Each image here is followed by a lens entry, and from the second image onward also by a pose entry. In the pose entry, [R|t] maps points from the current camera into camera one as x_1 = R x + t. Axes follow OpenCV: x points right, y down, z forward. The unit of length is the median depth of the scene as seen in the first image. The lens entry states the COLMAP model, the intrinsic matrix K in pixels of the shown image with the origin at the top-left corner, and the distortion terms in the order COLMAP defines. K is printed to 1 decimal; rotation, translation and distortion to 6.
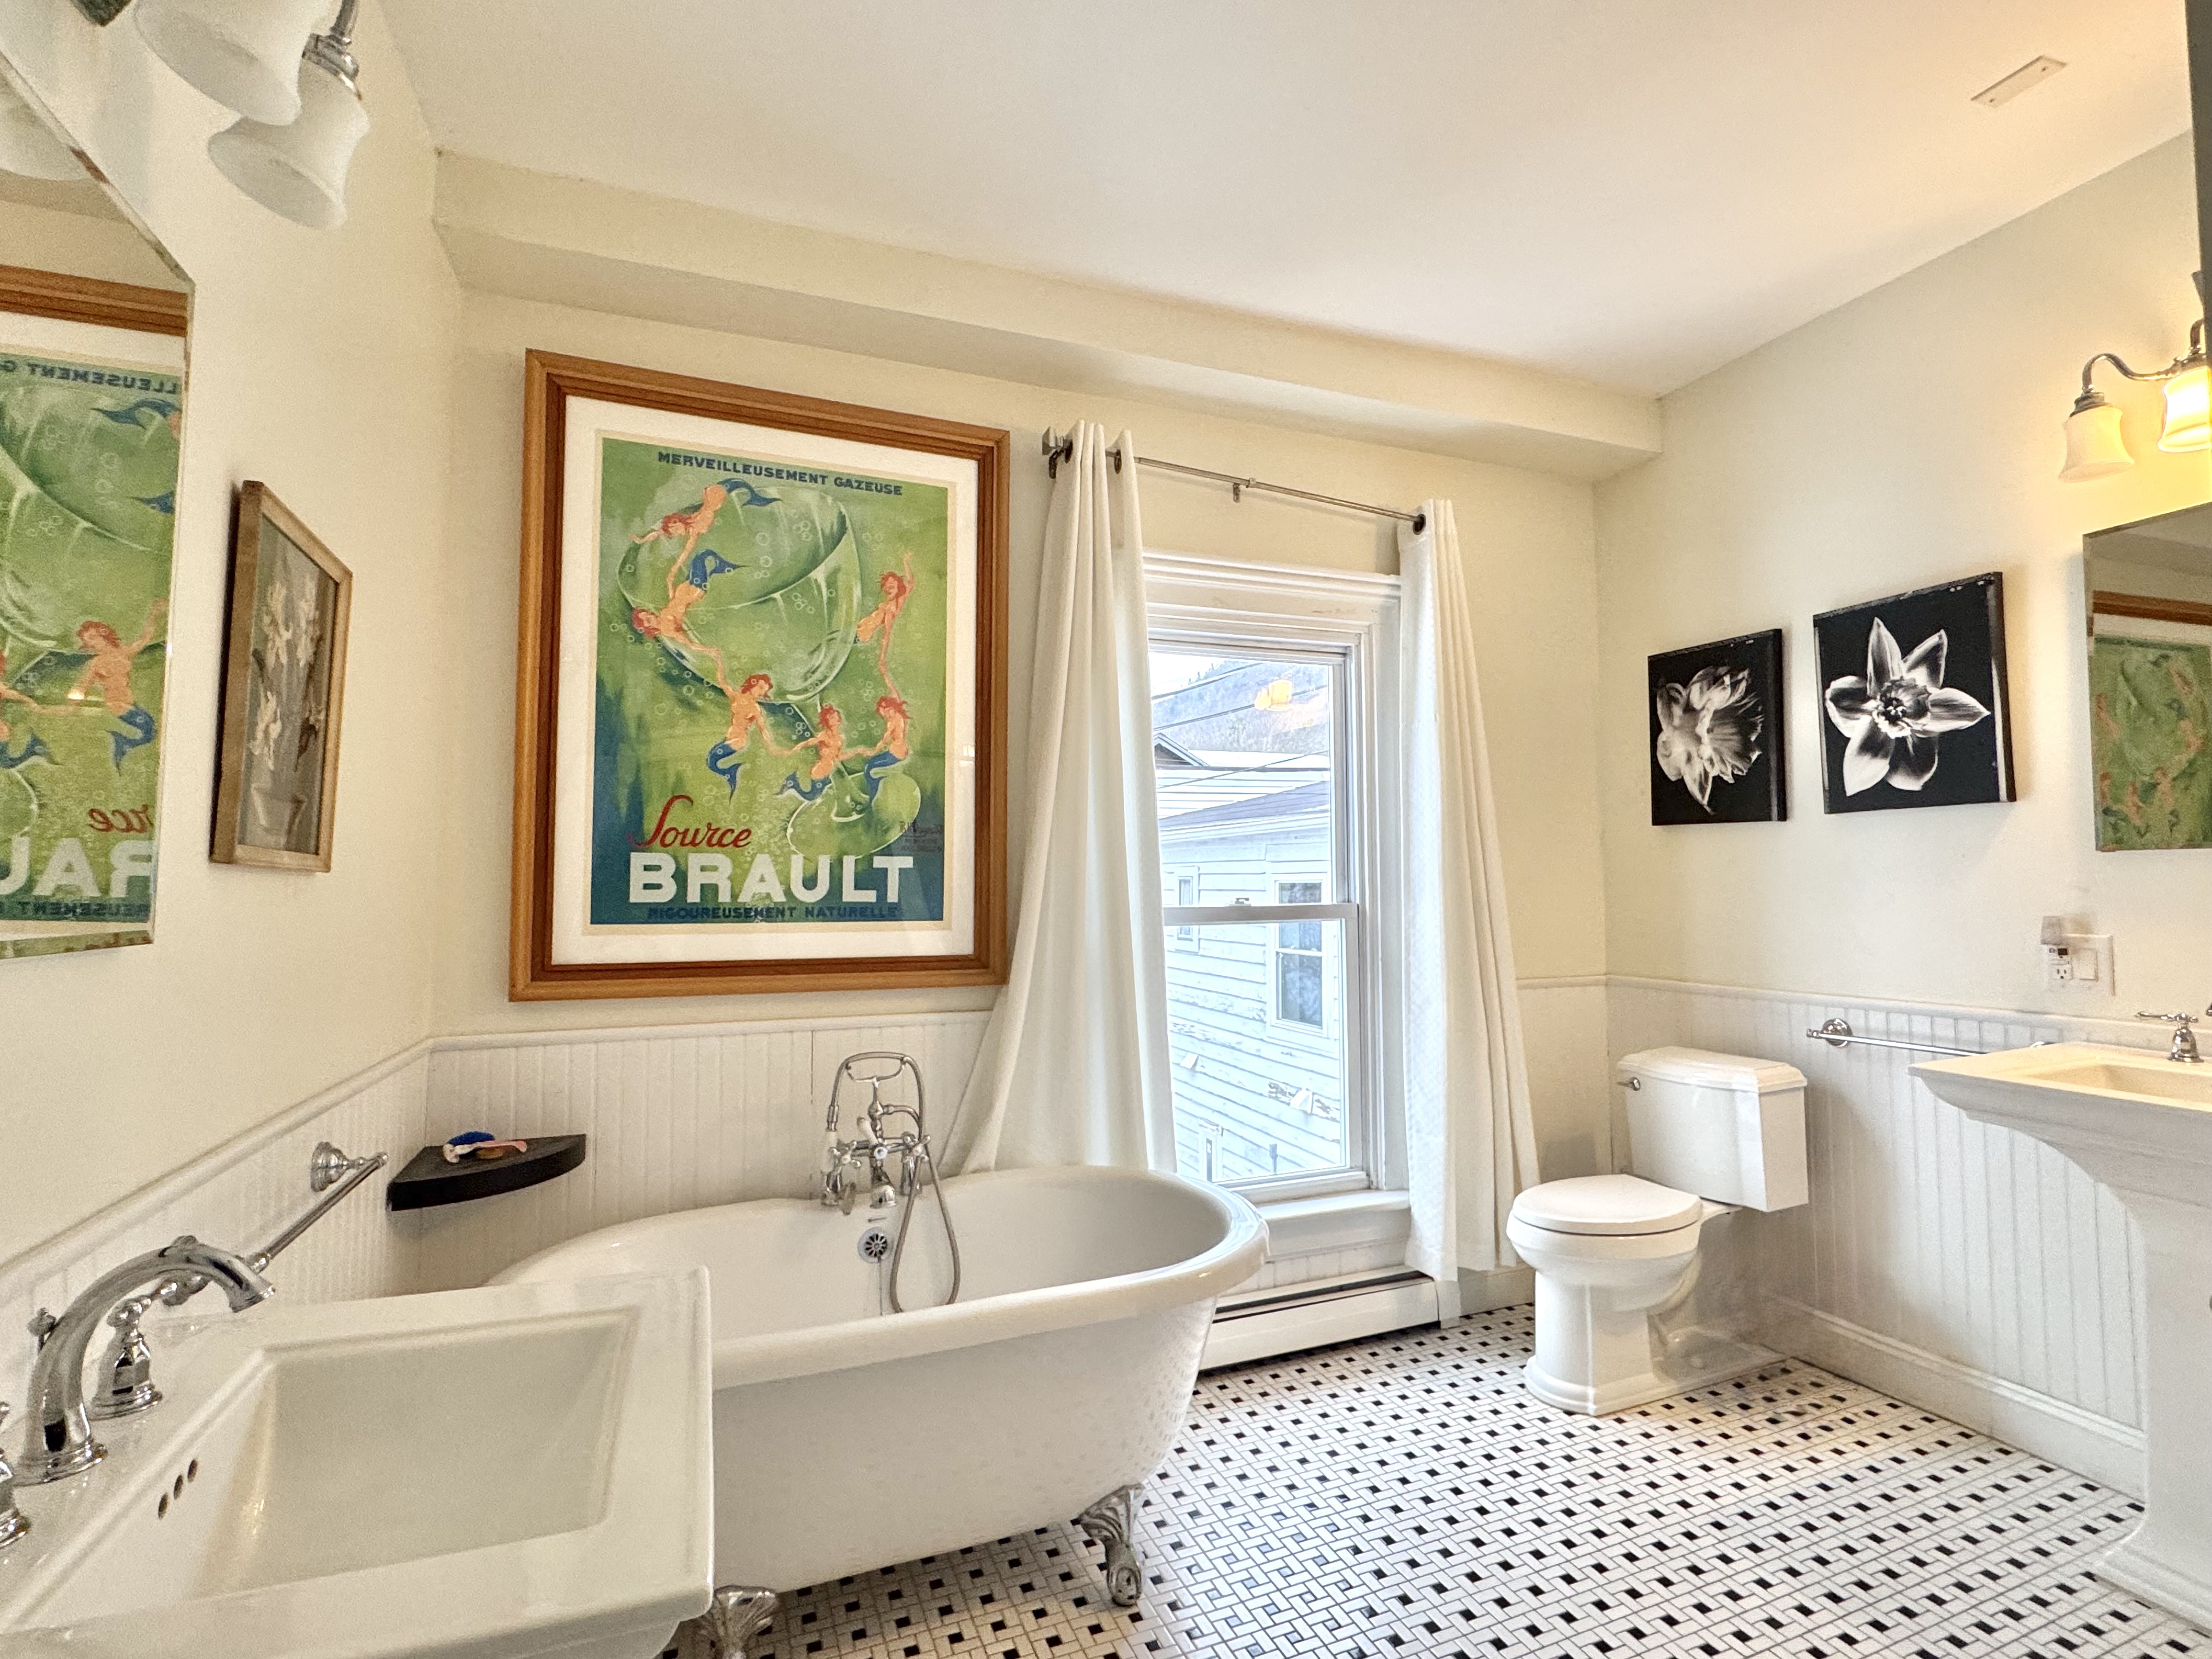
lens RADIAL K [[1083.3, 0, 1105.5], [0, 1083.3, 823.0], [0, 0, 1]] dist [-0.002058, 0.001442]
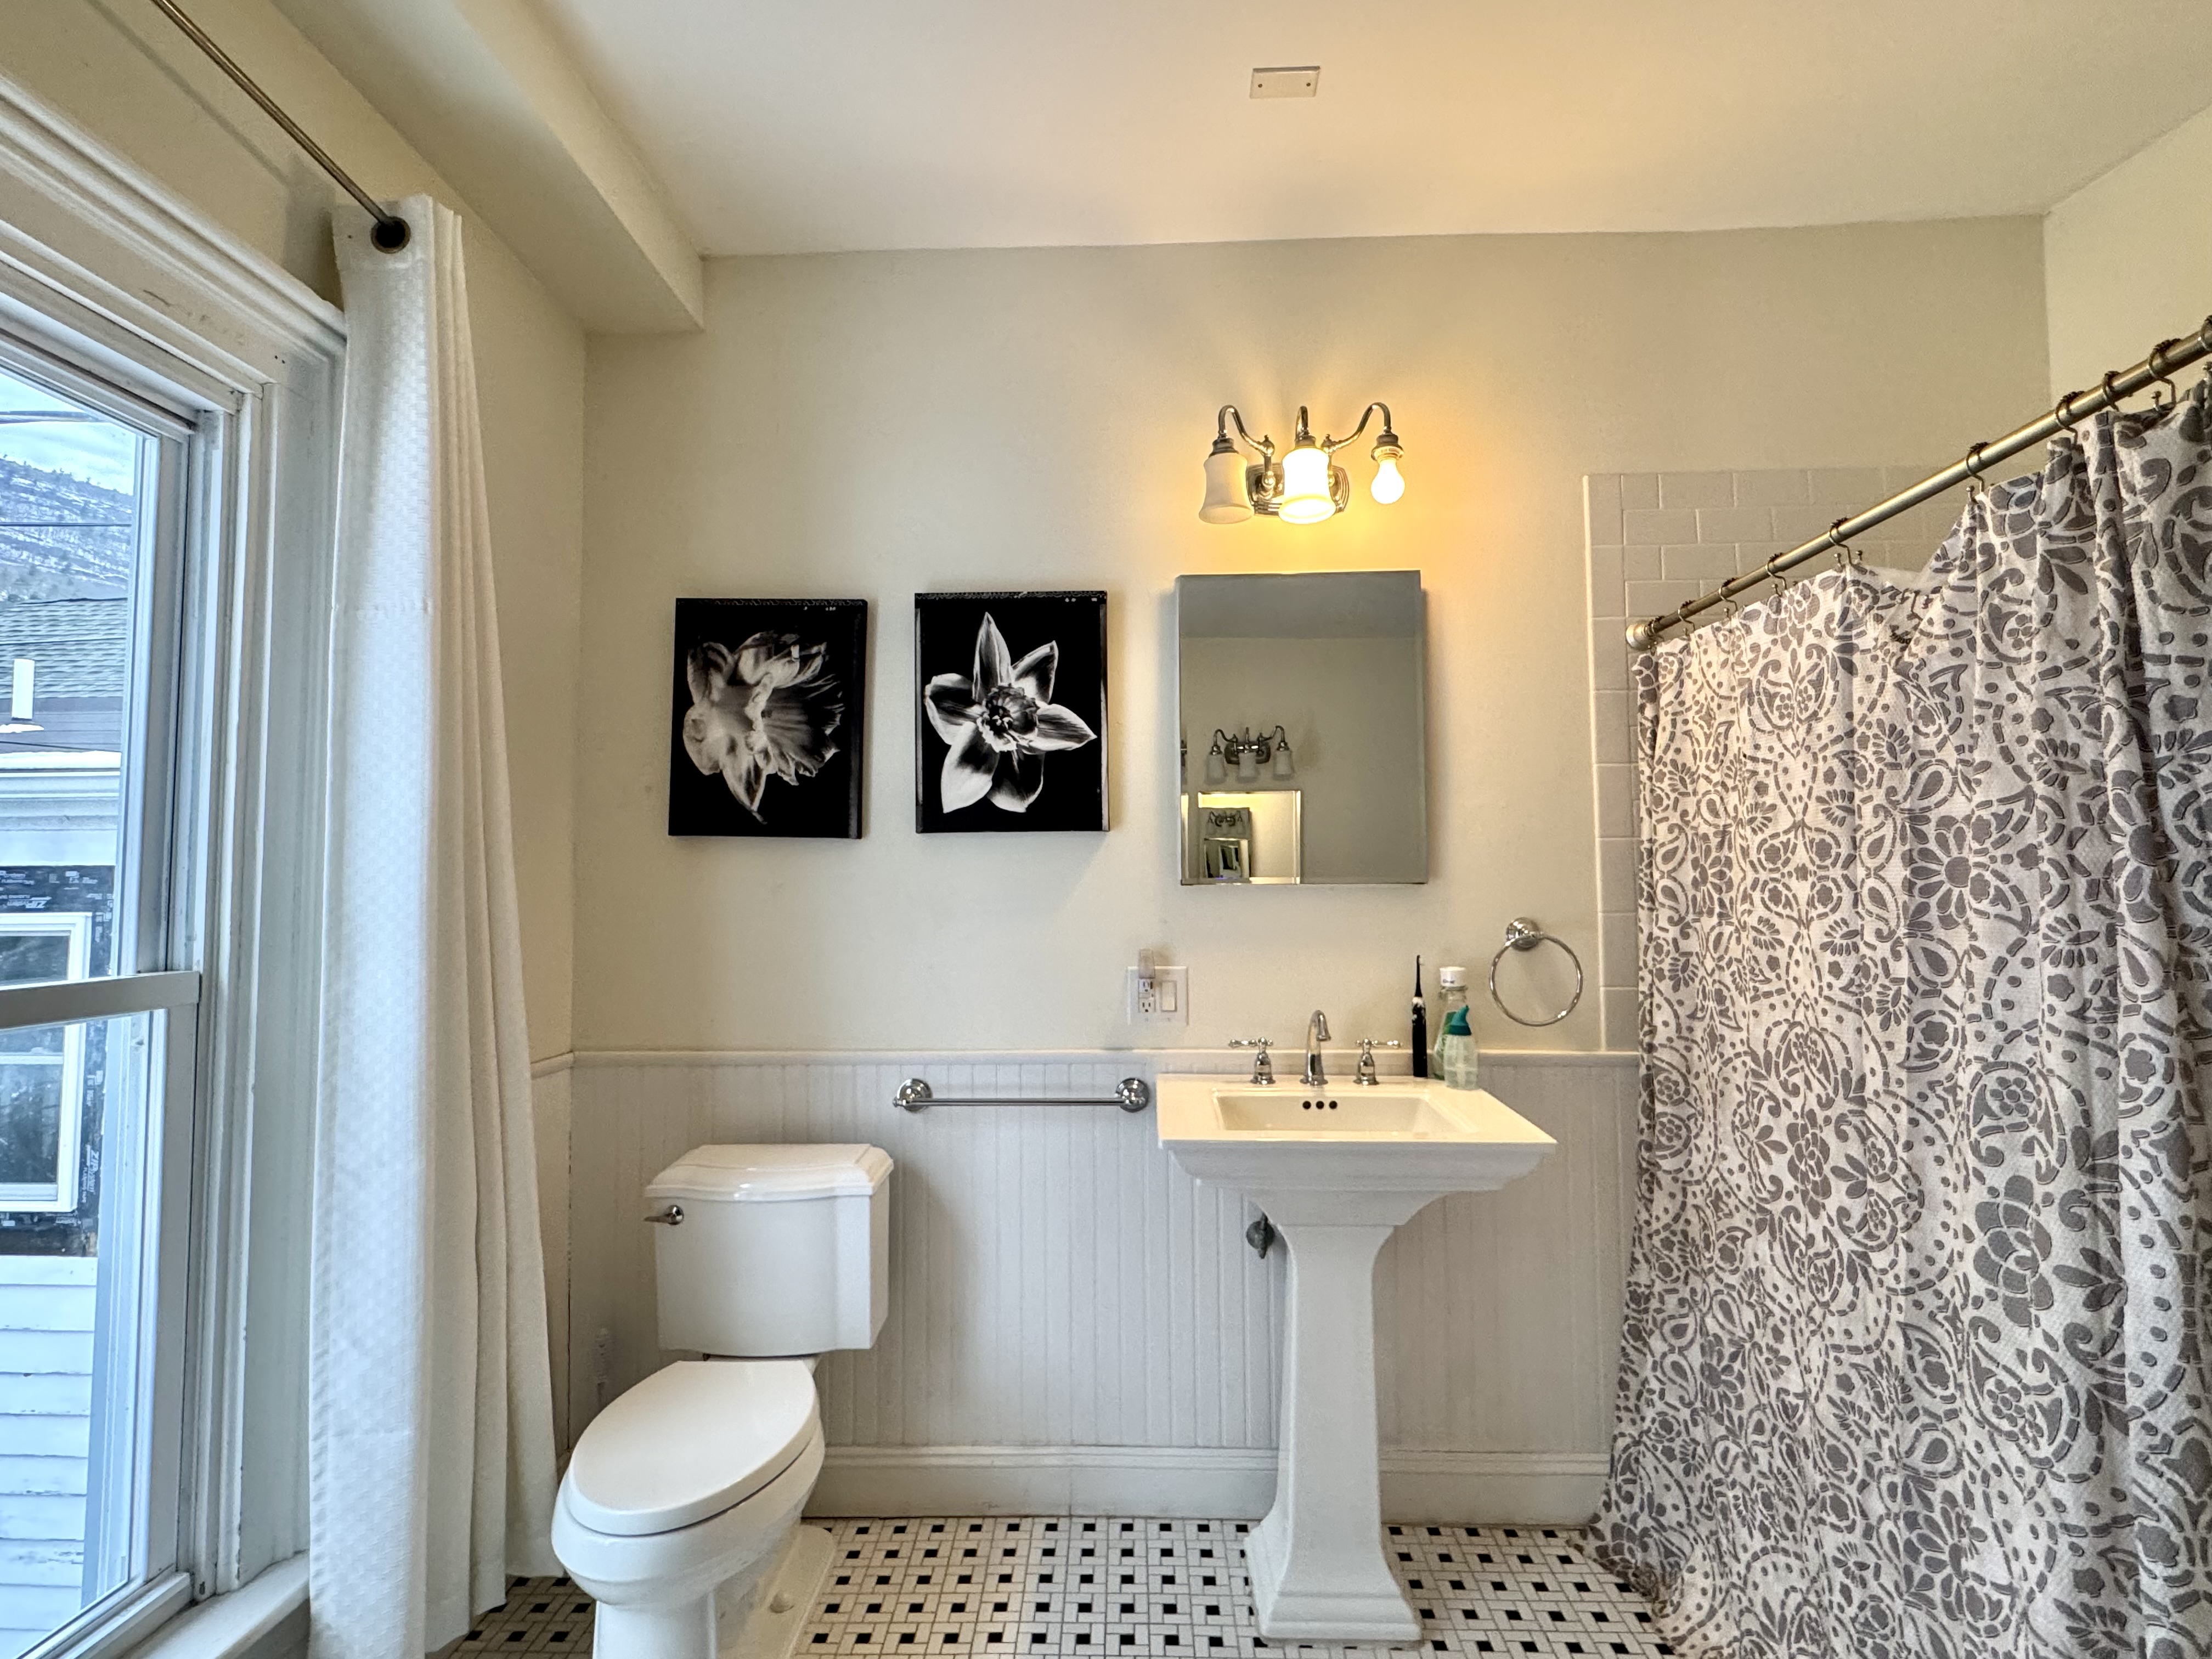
lens RADIAL K [[1083.3, 0, 1101.0], [0, 1083.3, 833.9], [0, 0, 1]] dist [-0.002058, 0.001442]
pose [[0.391468, 0.053498, 0.918635, -0.045206], [-0.050174, 0.998064, -0.036743, 0.016095], [-0.918823, -0.031708, 0.393395, 0.546343]]
